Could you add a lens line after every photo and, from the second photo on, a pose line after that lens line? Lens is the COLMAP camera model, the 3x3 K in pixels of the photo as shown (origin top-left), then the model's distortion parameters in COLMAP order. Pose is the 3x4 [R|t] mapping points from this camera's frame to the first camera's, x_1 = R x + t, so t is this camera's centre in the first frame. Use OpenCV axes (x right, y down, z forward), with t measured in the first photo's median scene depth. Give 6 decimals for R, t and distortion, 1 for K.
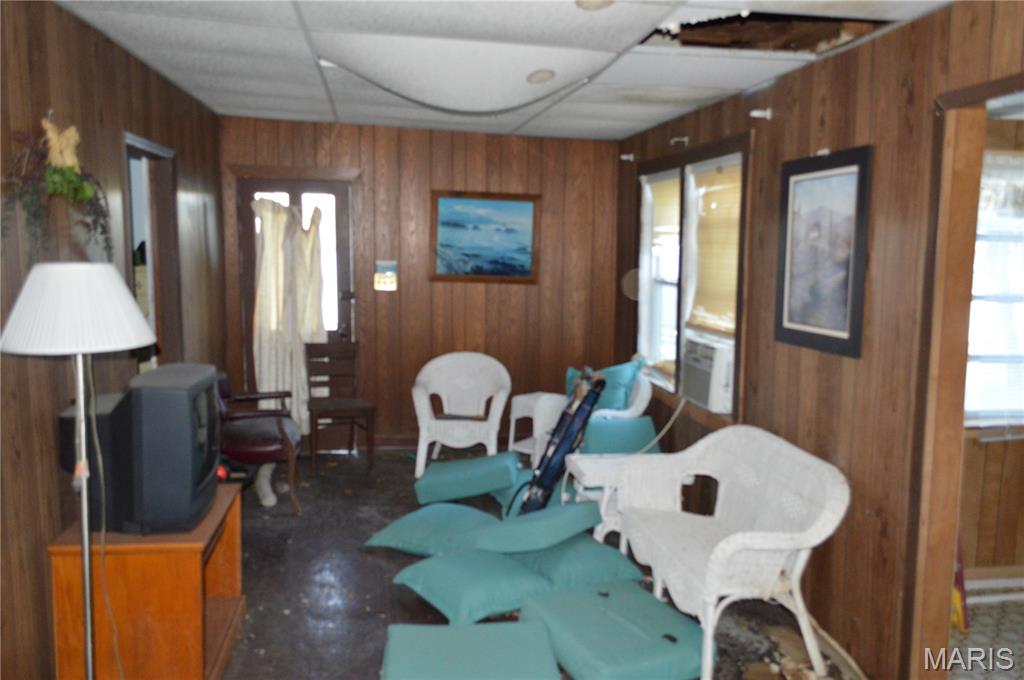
lens RADIAL K [[819.1, 0, 513.0], [0, 819.1, 338.9], [0, 0, 1]] dist [-0.002899, 0.011123]
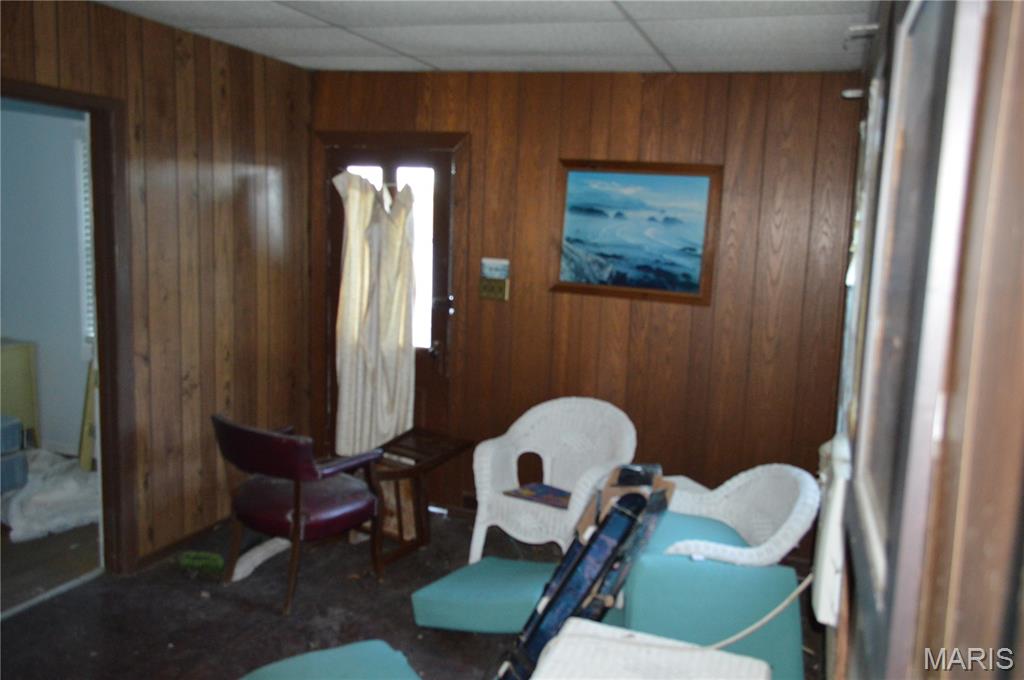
lens RADIAL K [[819.1, 0, 512.4], [0, 819.1, 336.2], [0, 0, 1]] dist [-0.002899, 0.011123]
pose [[0.862895, 0.086488, -0.497928, 0.221104], [-0.090284, 0.995779, 0.016503, -0.040356], [0.497253, 0.030715, 0.867061, 0.377455]]
